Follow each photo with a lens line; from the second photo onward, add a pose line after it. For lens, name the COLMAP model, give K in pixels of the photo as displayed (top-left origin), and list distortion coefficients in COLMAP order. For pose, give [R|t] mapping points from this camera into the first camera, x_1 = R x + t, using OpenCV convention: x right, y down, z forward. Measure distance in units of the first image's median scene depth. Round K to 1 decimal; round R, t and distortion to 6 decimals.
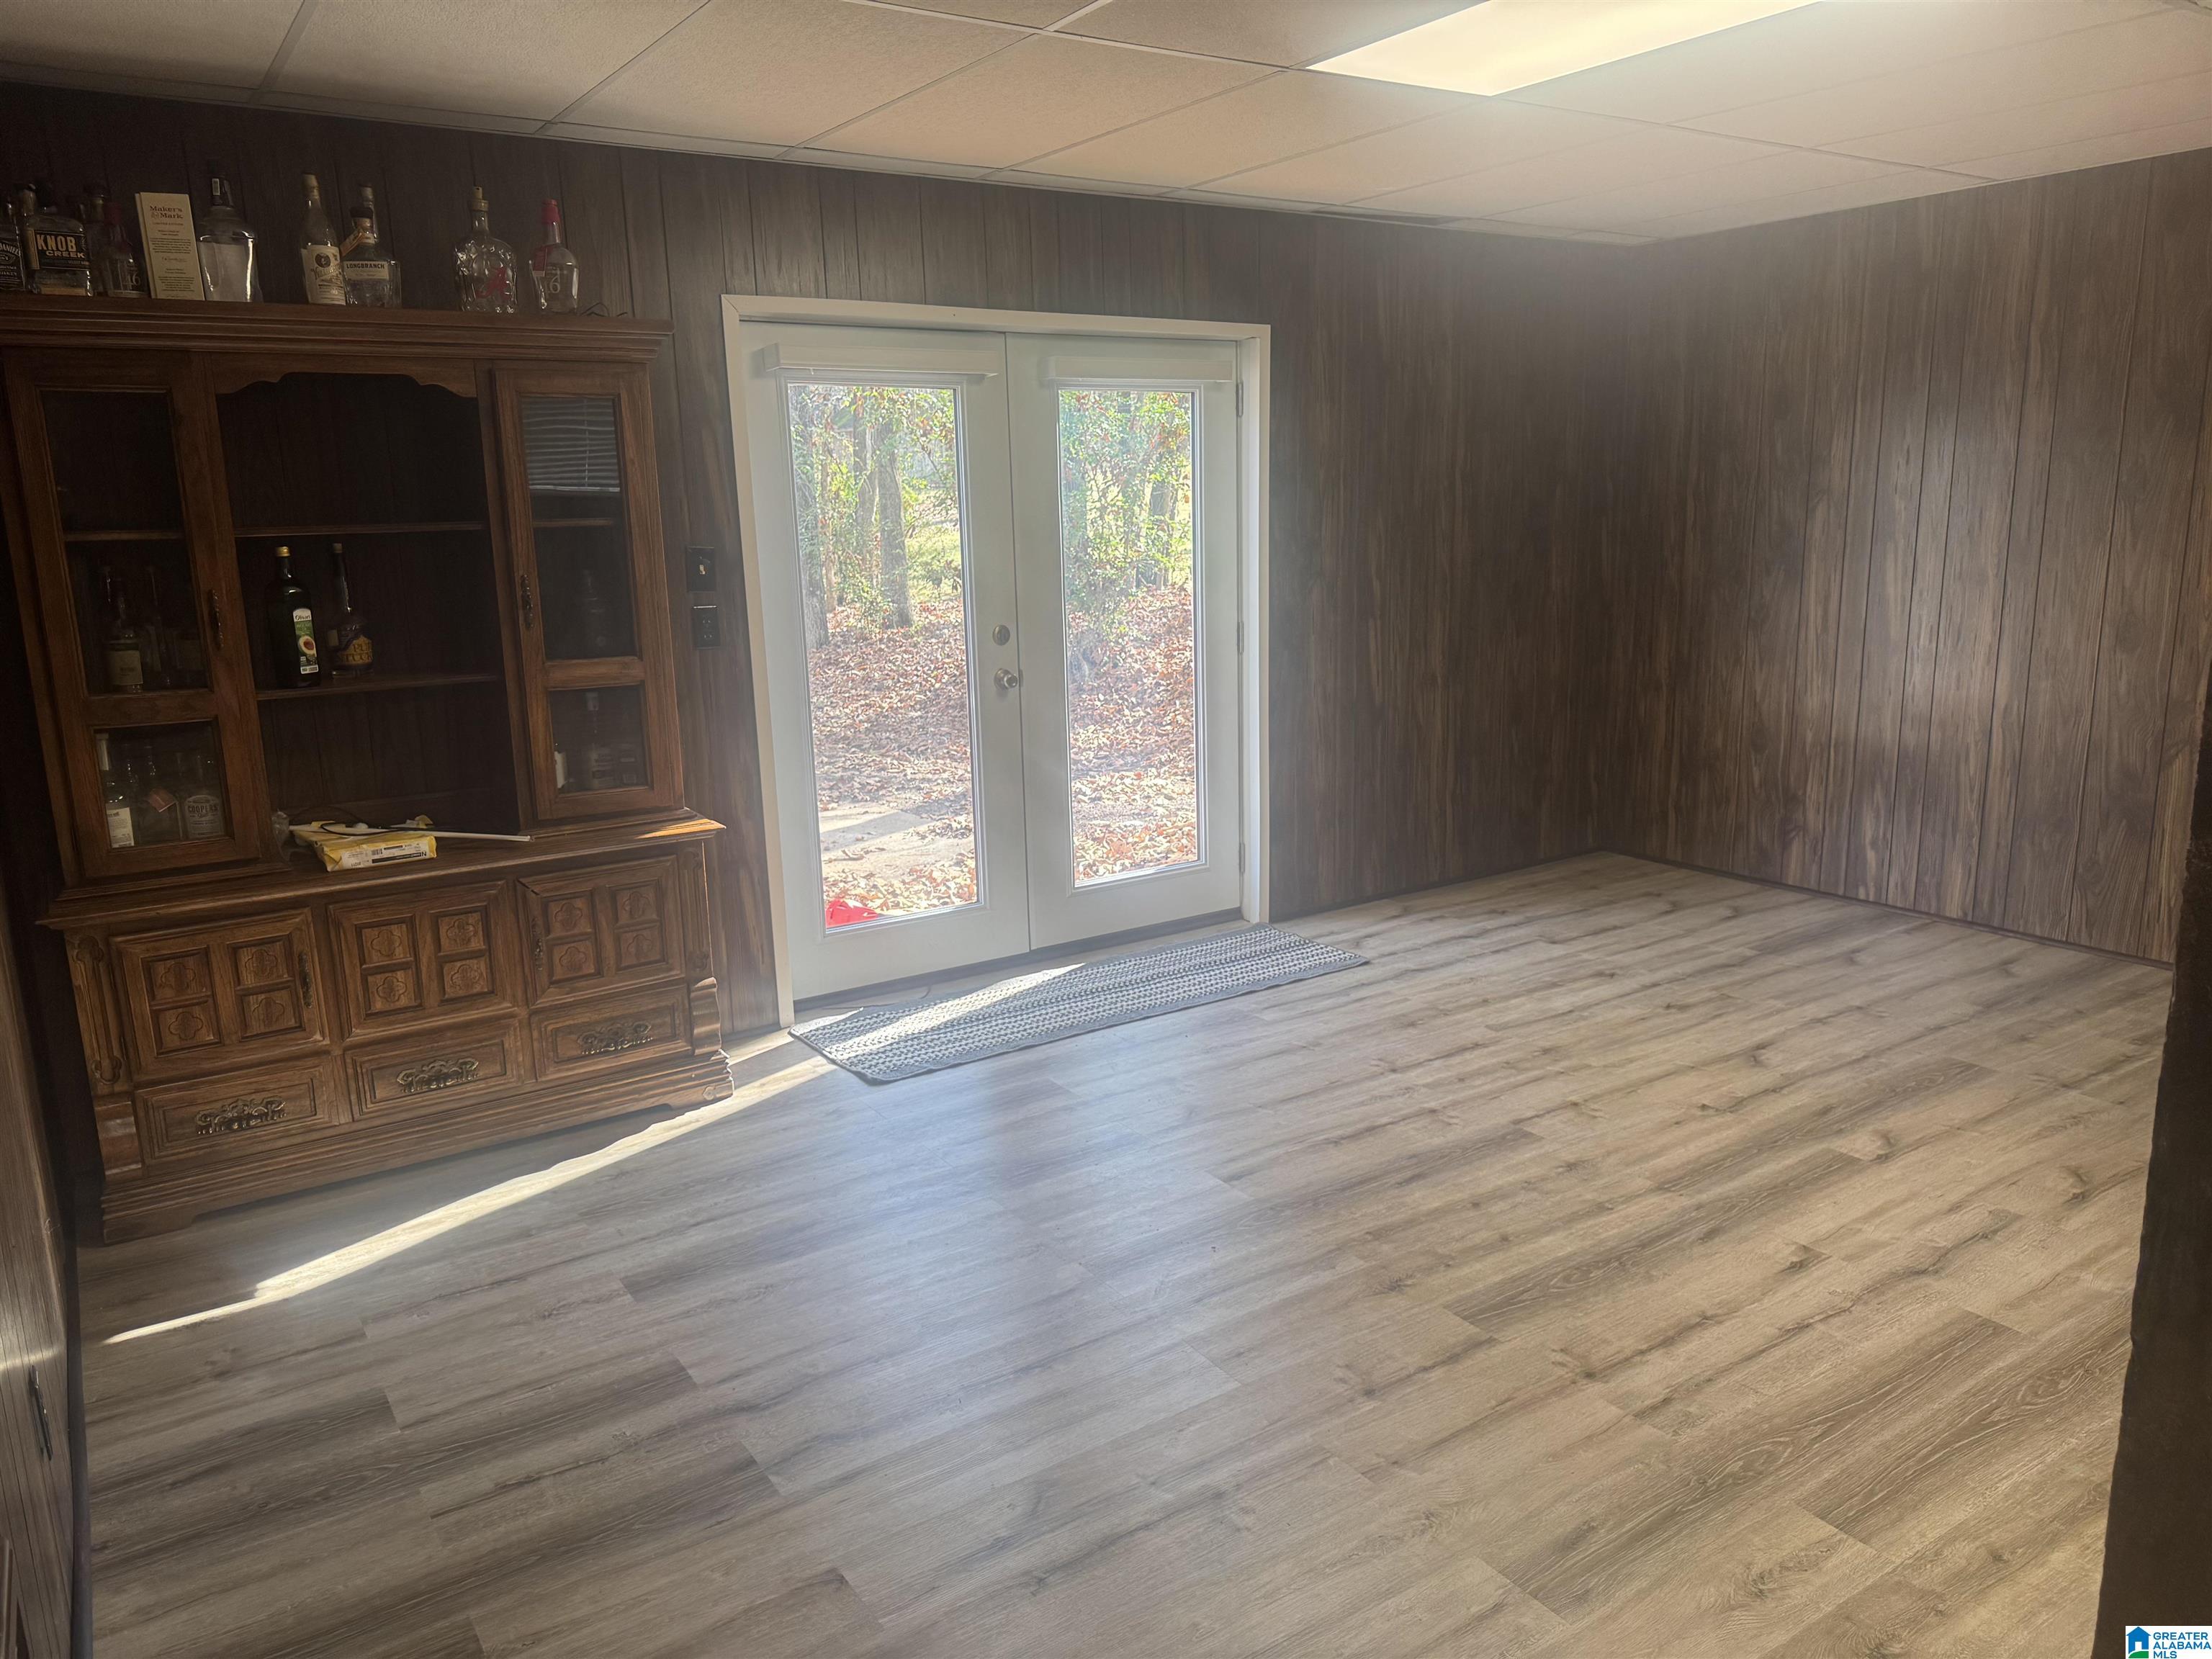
lens RADIAL K [[1546.7, 0, 1101.8], [0, 1546.7, 835.9], [0, 0, 1]] dist [0.088216, -0.105650]
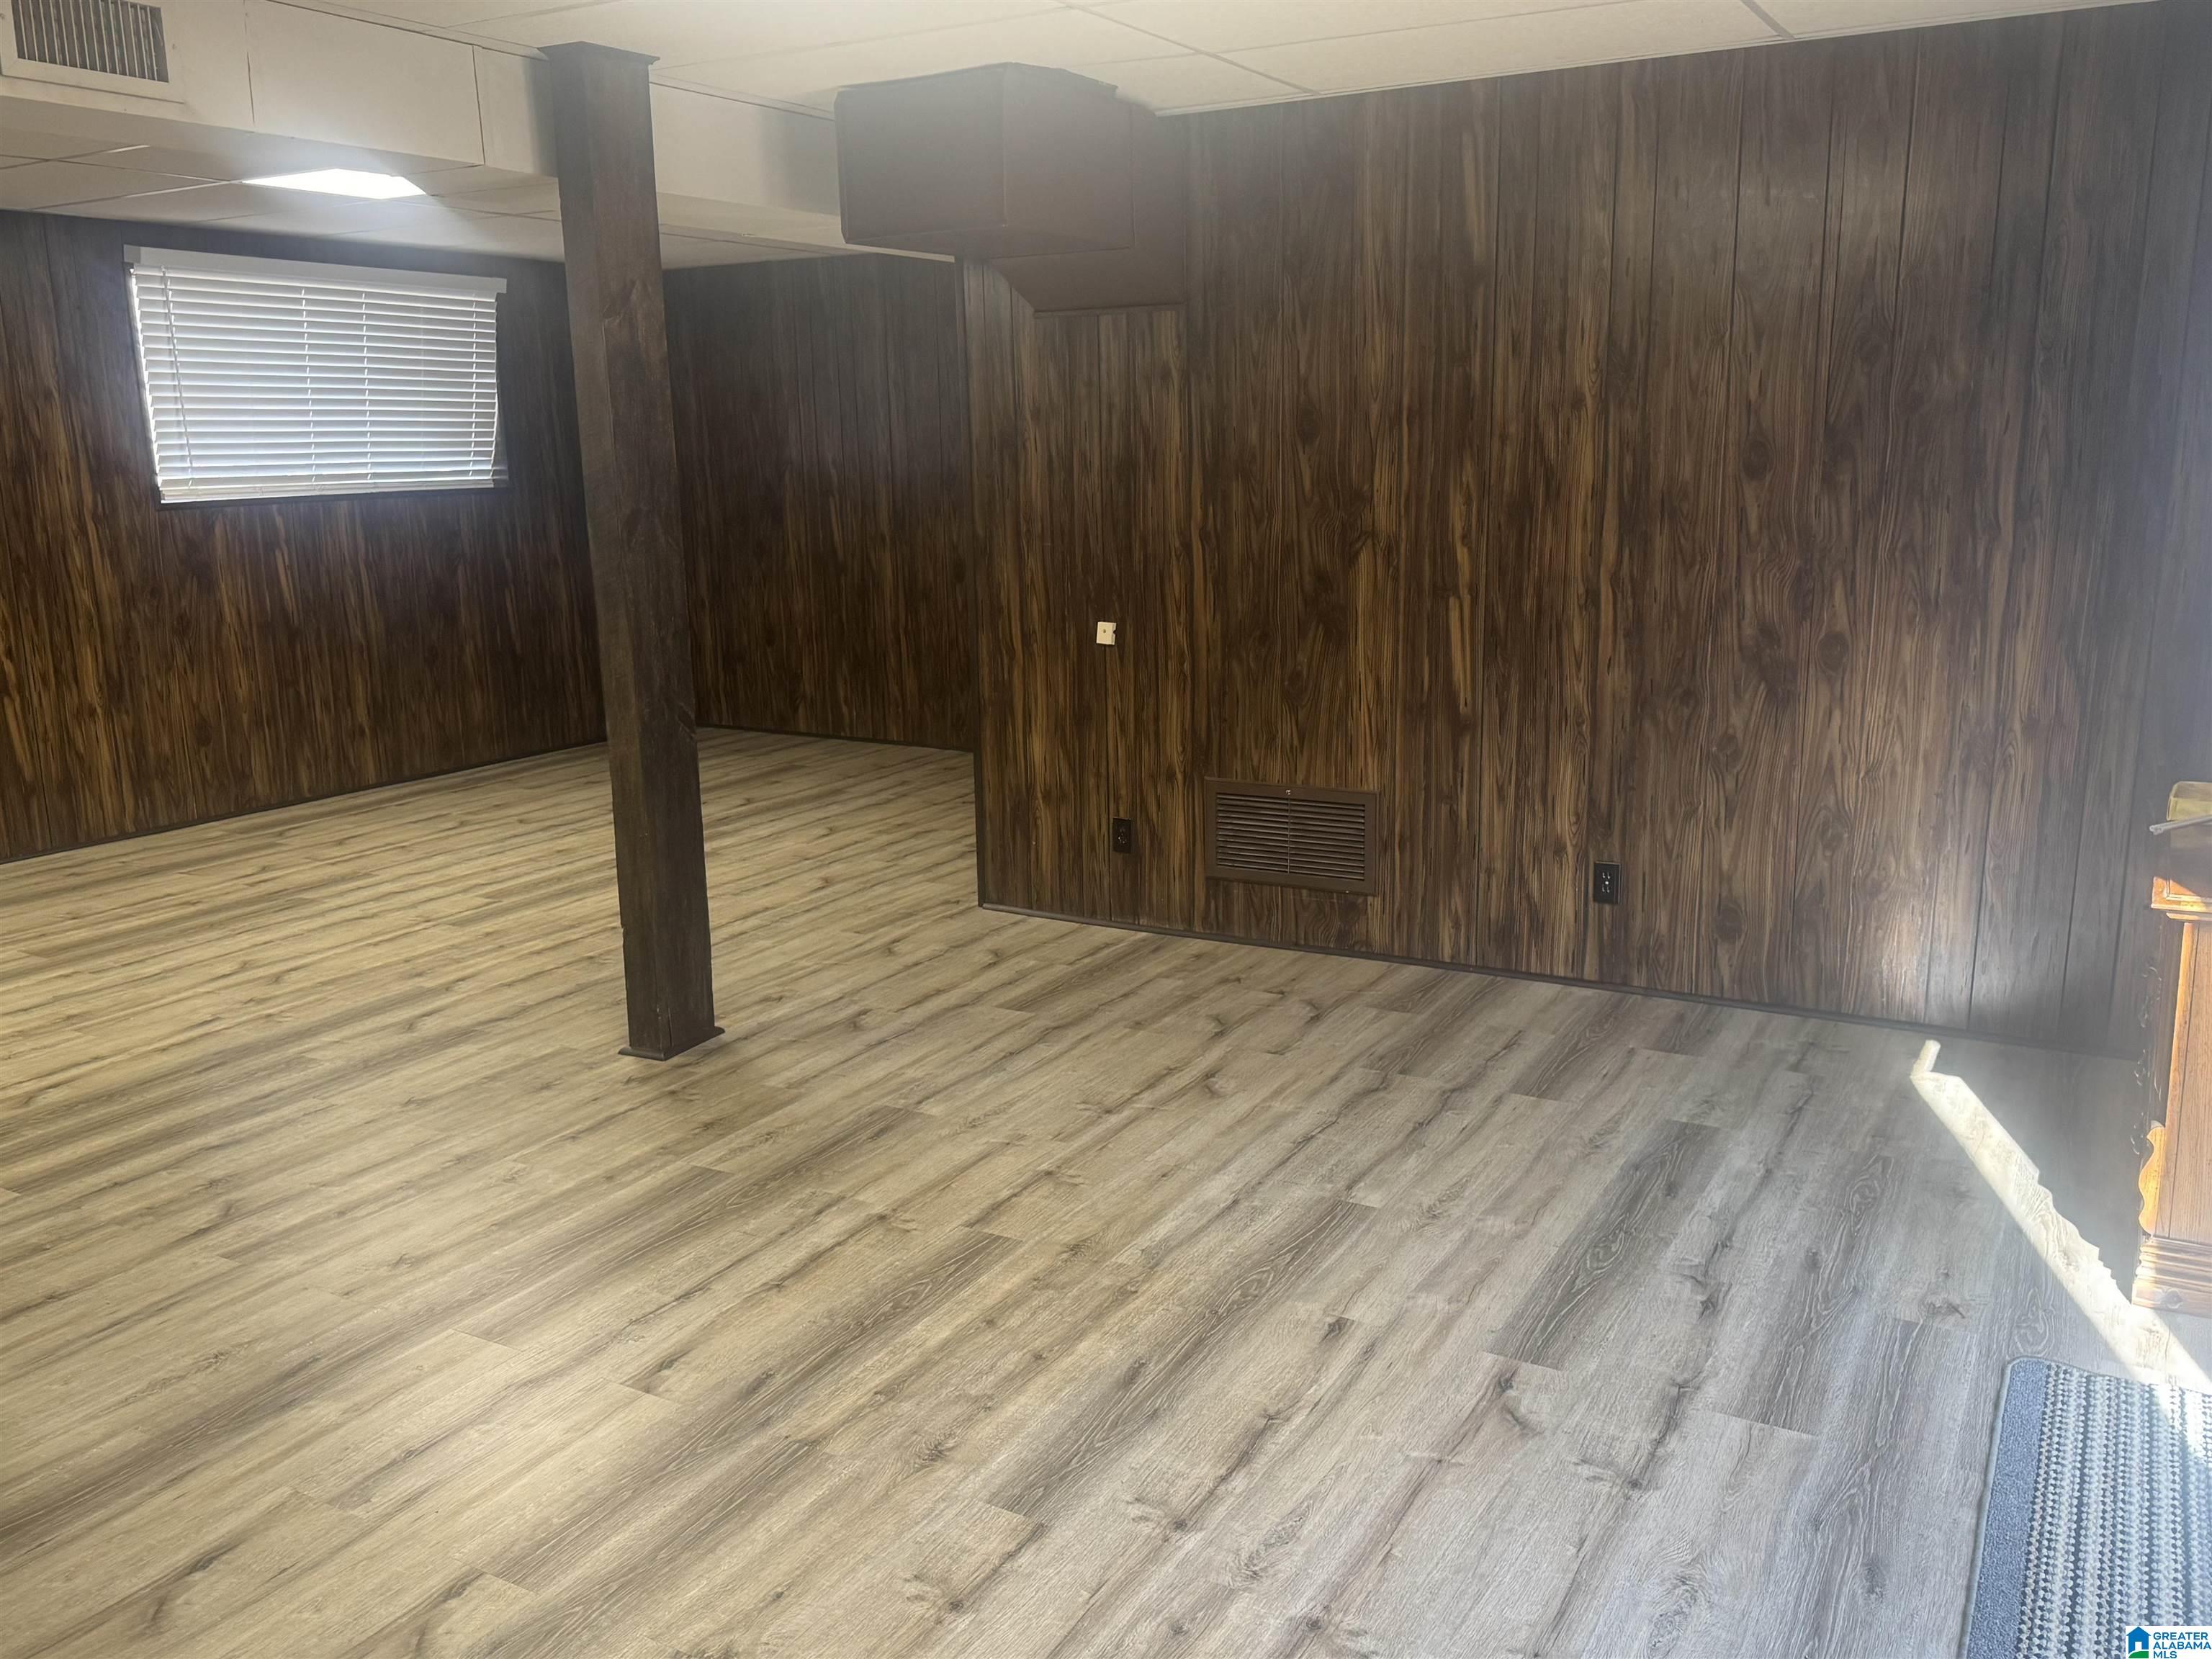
lens RADIAL K [[1810.4, 0, 1106.3], [0, 1810.4, 835.6], [0, 0, 1]] dist [0.125775, -0.228482]
pose [[-0.890830, 0.134164, -0.434077, 0.476672], [-0.059404, 0.912809, 0.404042, -0.313473], [0.450437, 0.385719, -0.805188, 1.375589]]
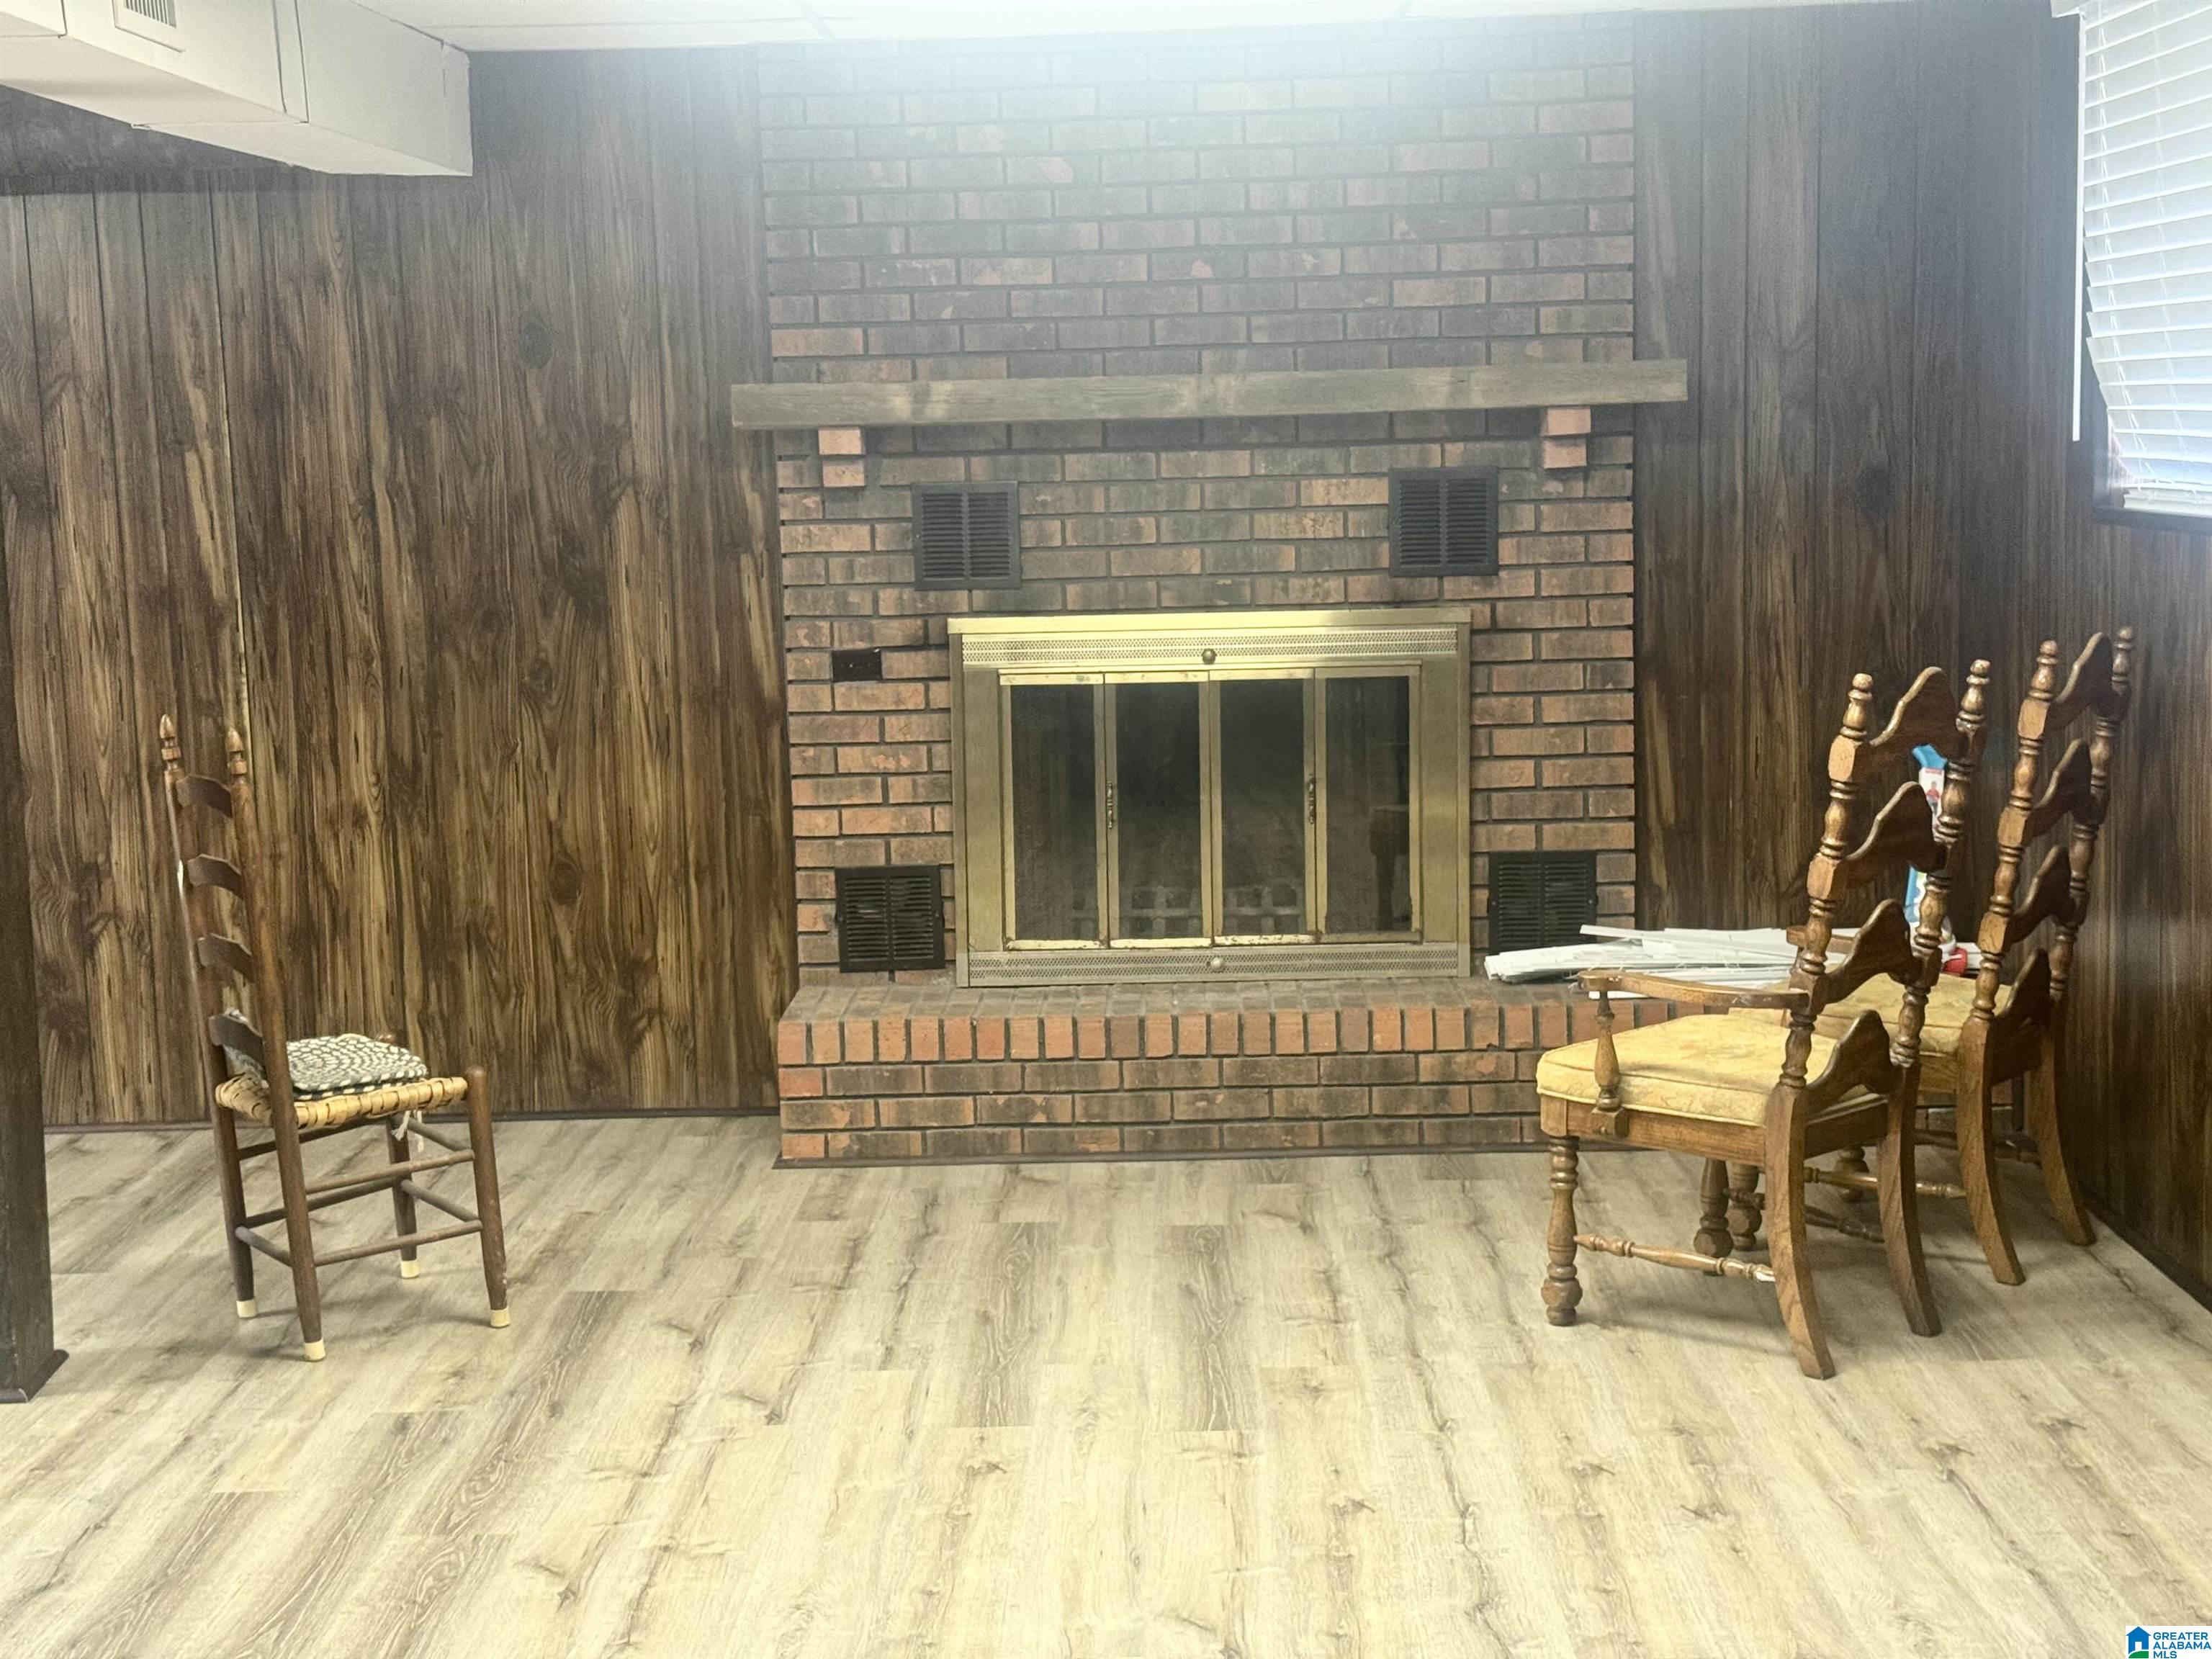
lens RADIAL K [[3087.7, 0, 1106.0], [0, 3087.7, 829.5], [0, 0, 1]] dist [0.121909, 0.041509]
pose [[0.569655, -0.097937, 0.816028, -0.146176], [0.191409, 0.981383, -0.015837, 0.115569], [-0.799284, 0.165216, 0.577796, -0.548193]]
